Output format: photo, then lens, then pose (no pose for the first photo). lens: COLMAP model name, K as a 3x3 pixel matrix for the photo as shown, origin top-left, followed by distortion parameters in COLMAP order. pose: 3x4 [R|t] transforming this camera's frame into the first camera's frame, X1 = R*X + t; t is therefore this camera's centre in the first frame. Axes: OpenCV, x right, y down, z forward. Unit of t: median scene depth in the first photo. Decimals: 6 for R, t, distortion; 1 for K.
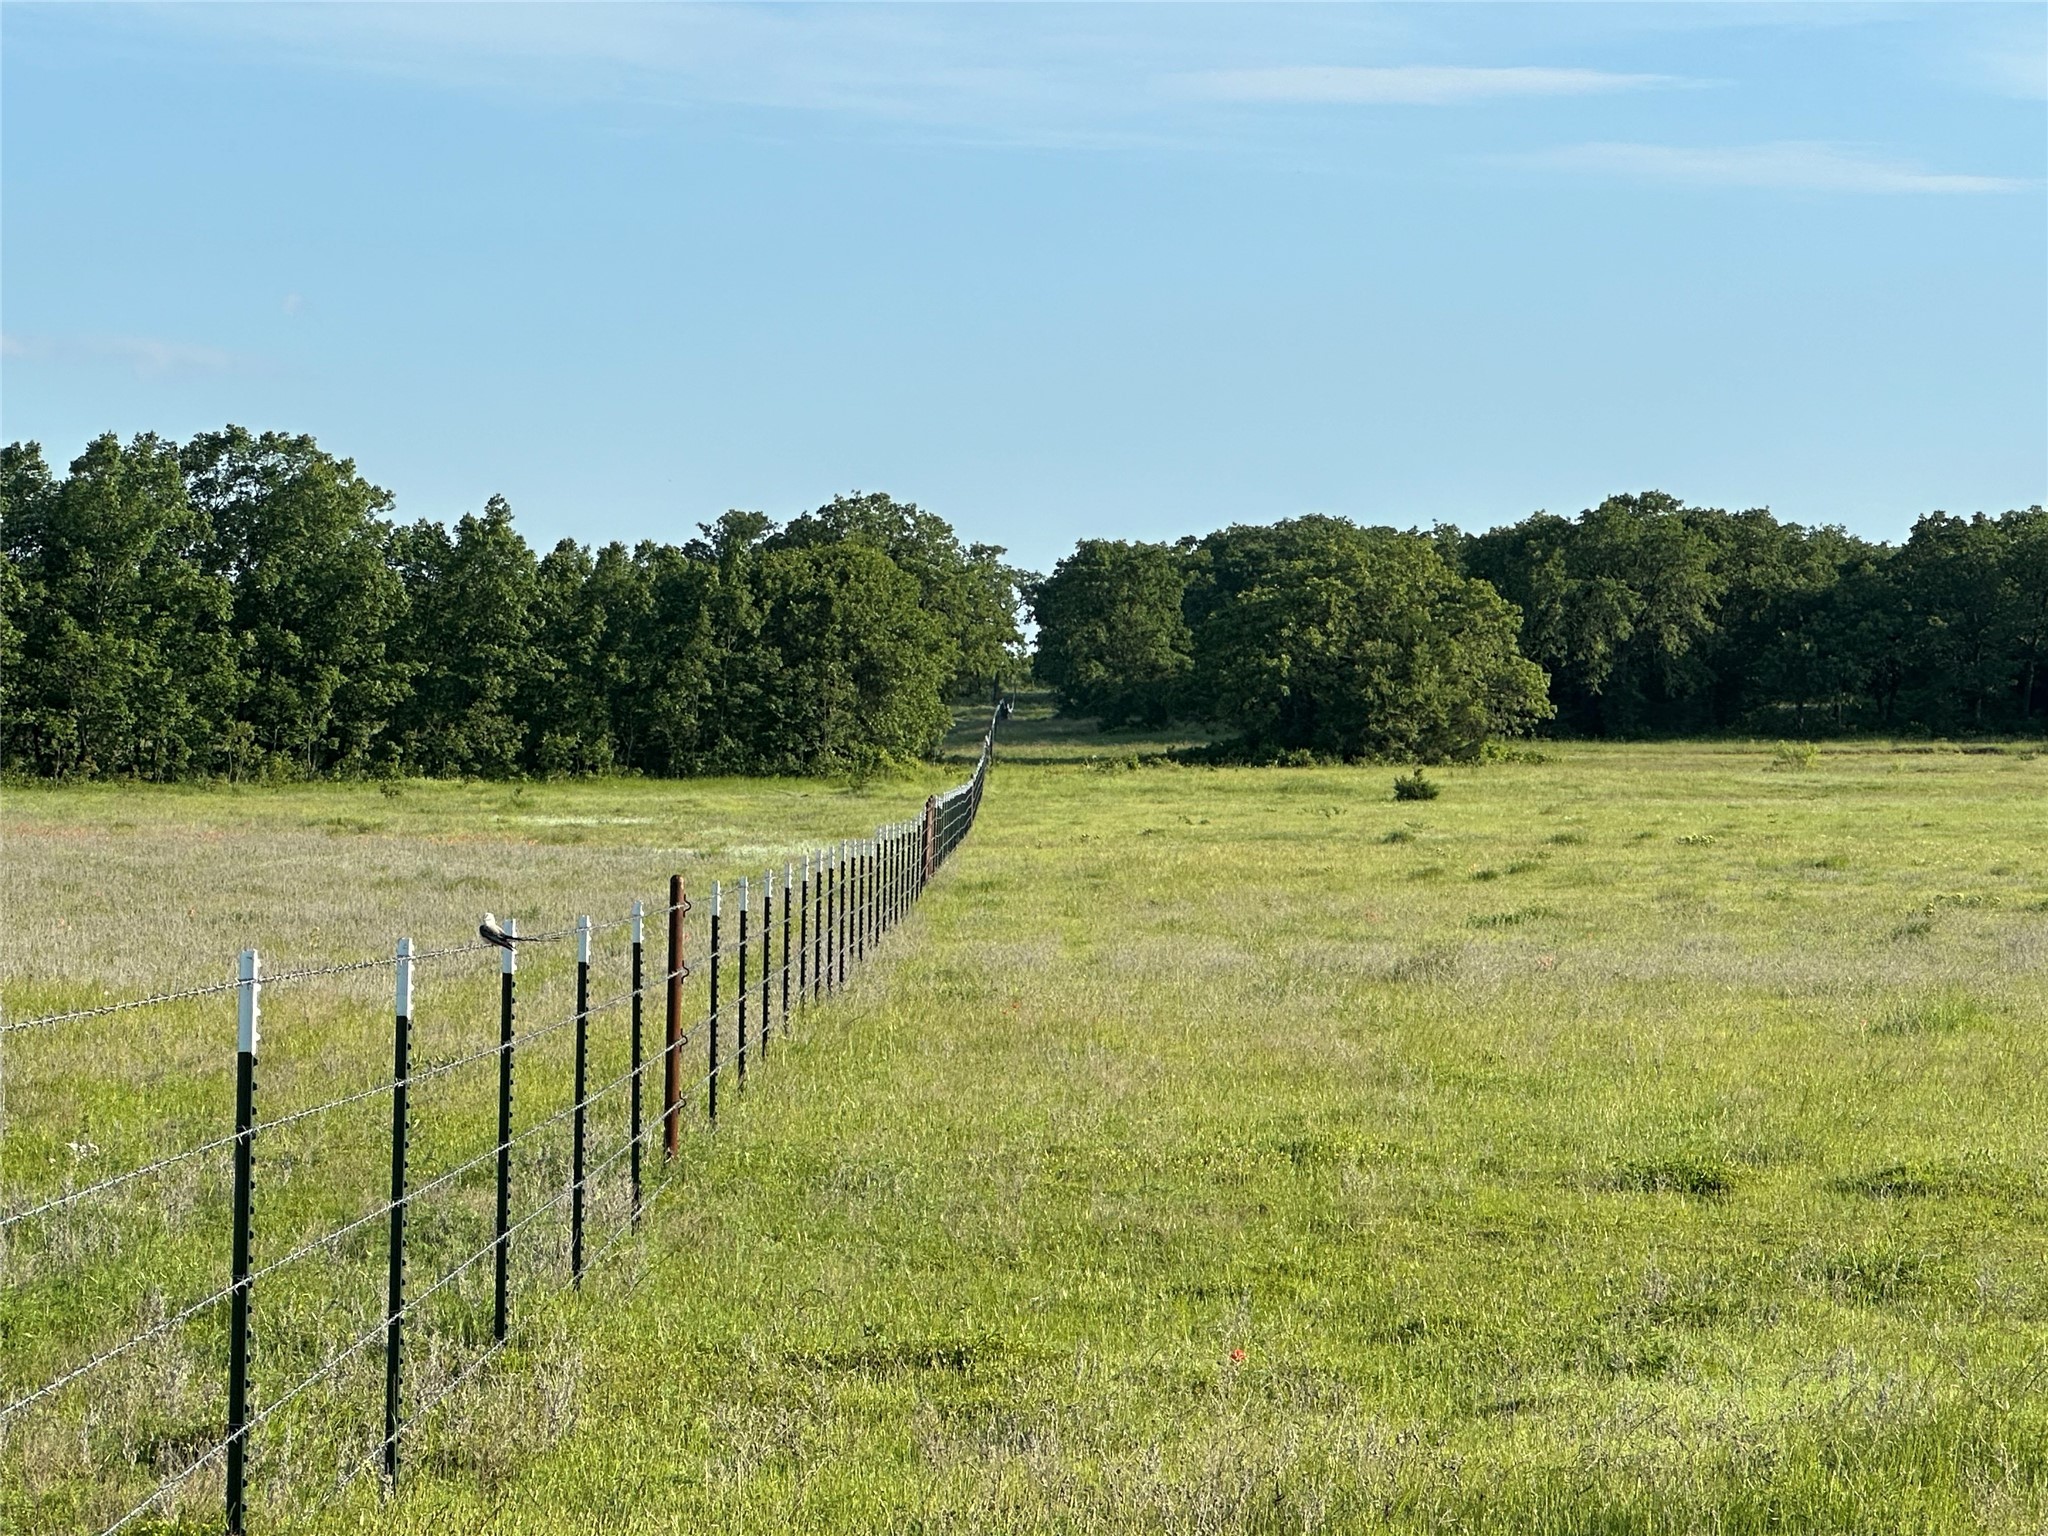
lens RADIAL K [[6461.3, 0, 1024.7], [0, 6461.3, 767.3], [0, 0, 1]] dist [-0.408689, 0.000000]
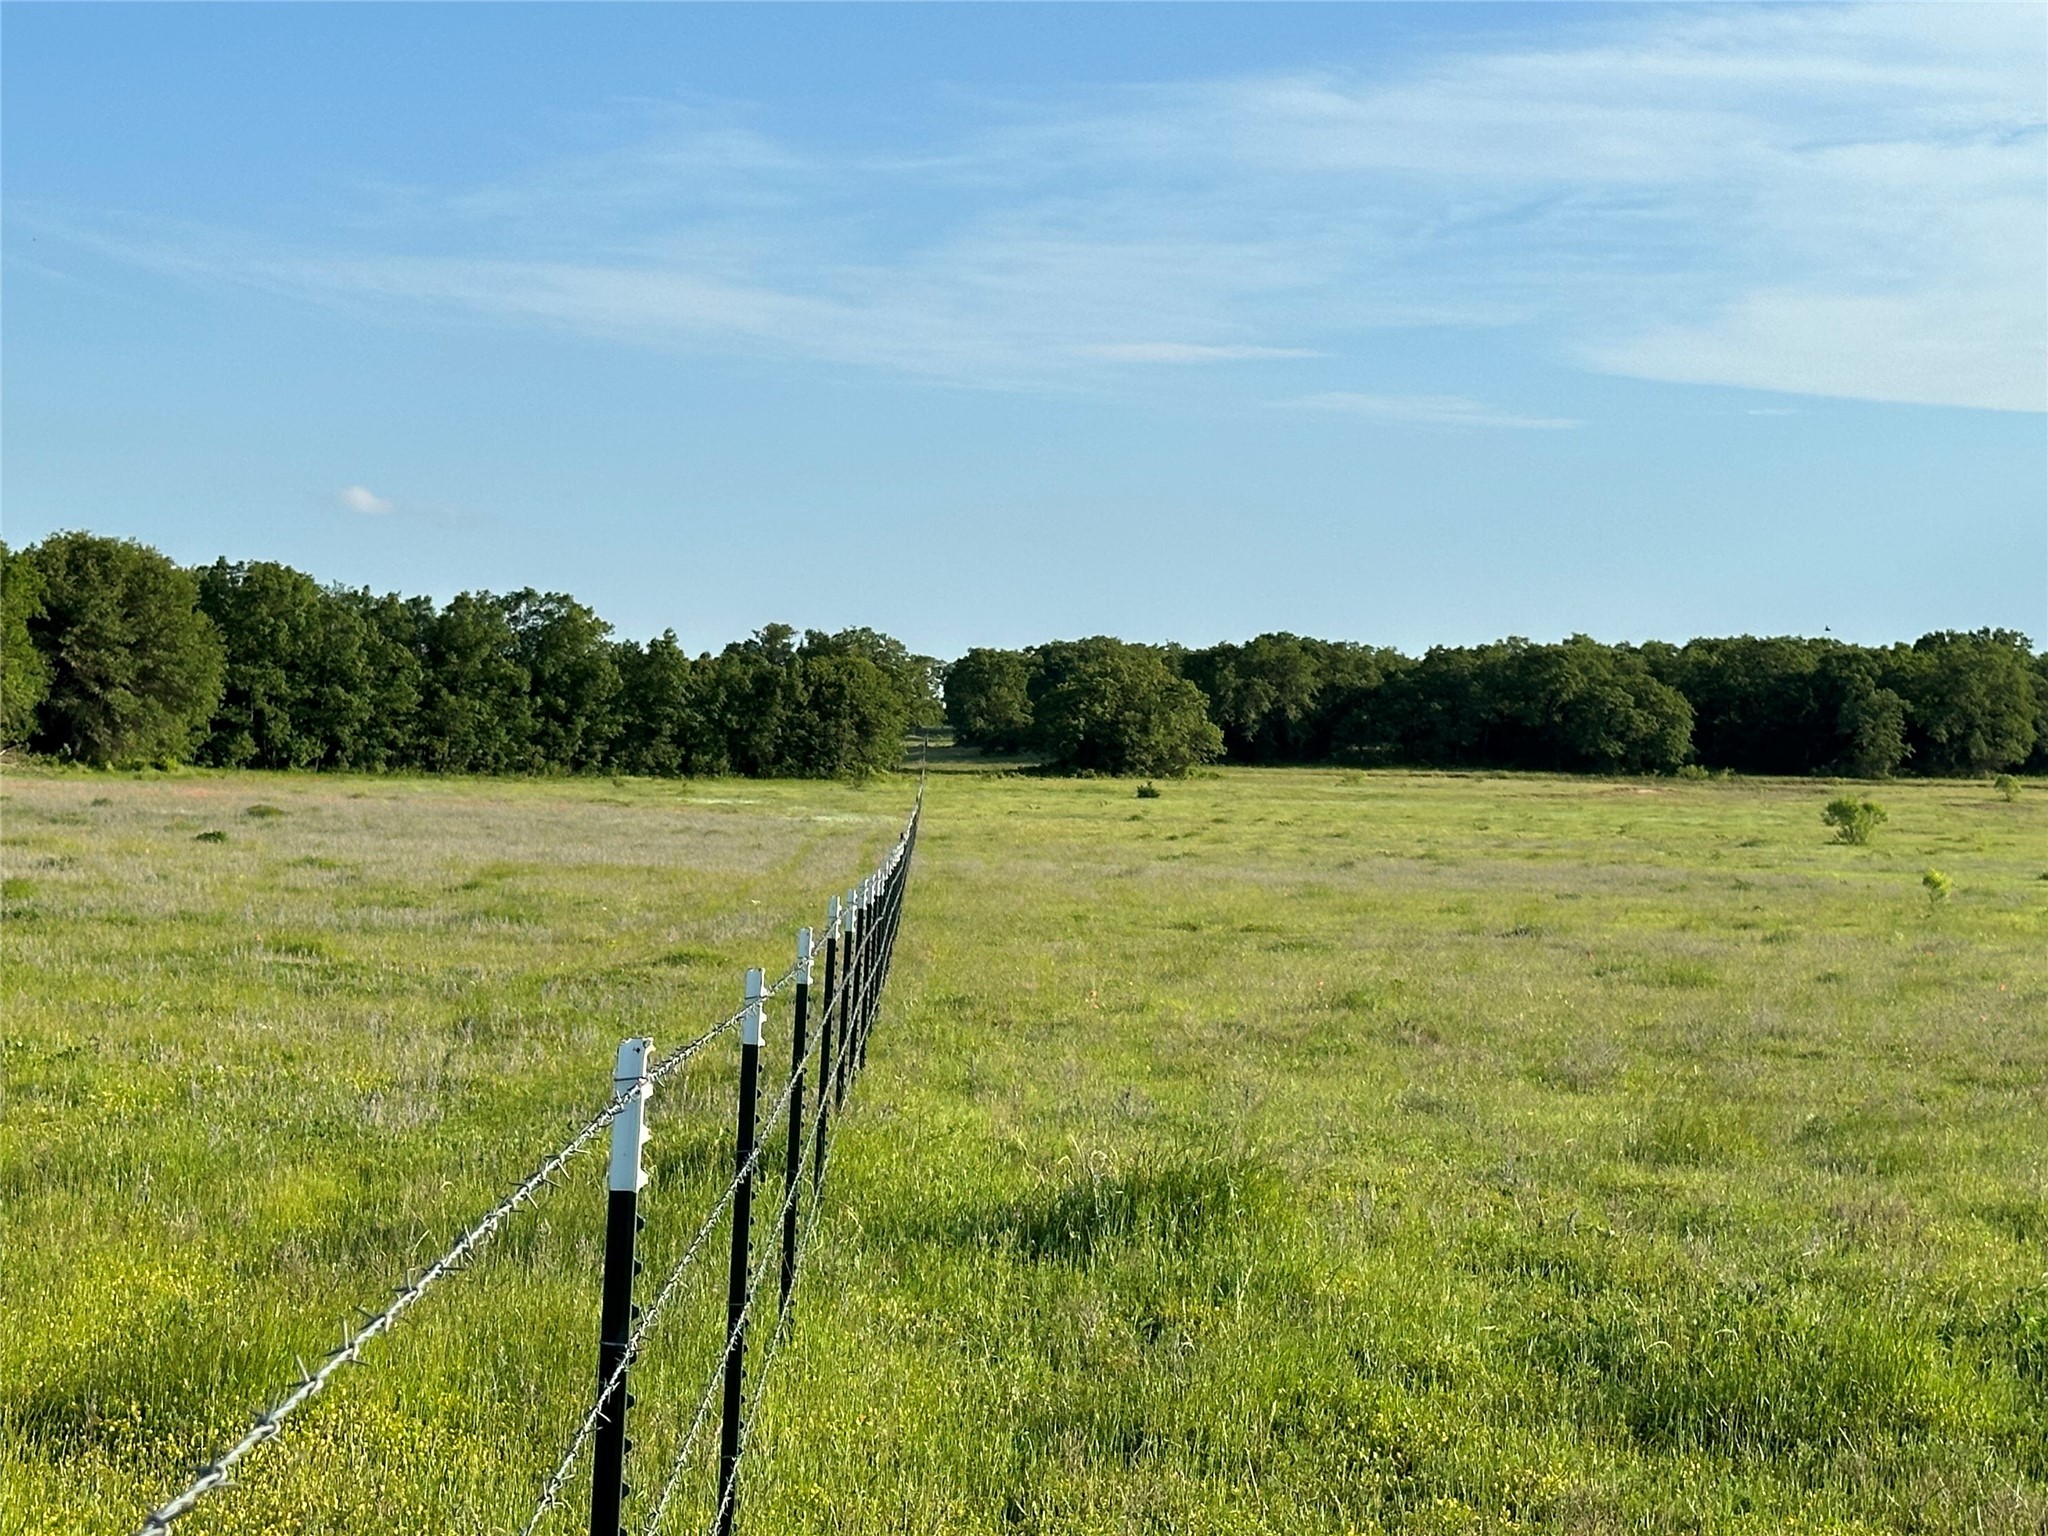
lens RADIAL K [[3935.6, 0, 1022.3], [0, 3935.6, 770.5], [0, 0, 1]] dist [-0.005868, 0.000000]
pose [[0.999502, 0.019323, 0.024967, -0.005855], [-0.019341, 0.999813, 0.000463, -0.002672], [-0.024953, -0.000946, 0.999688, -0.160603]]
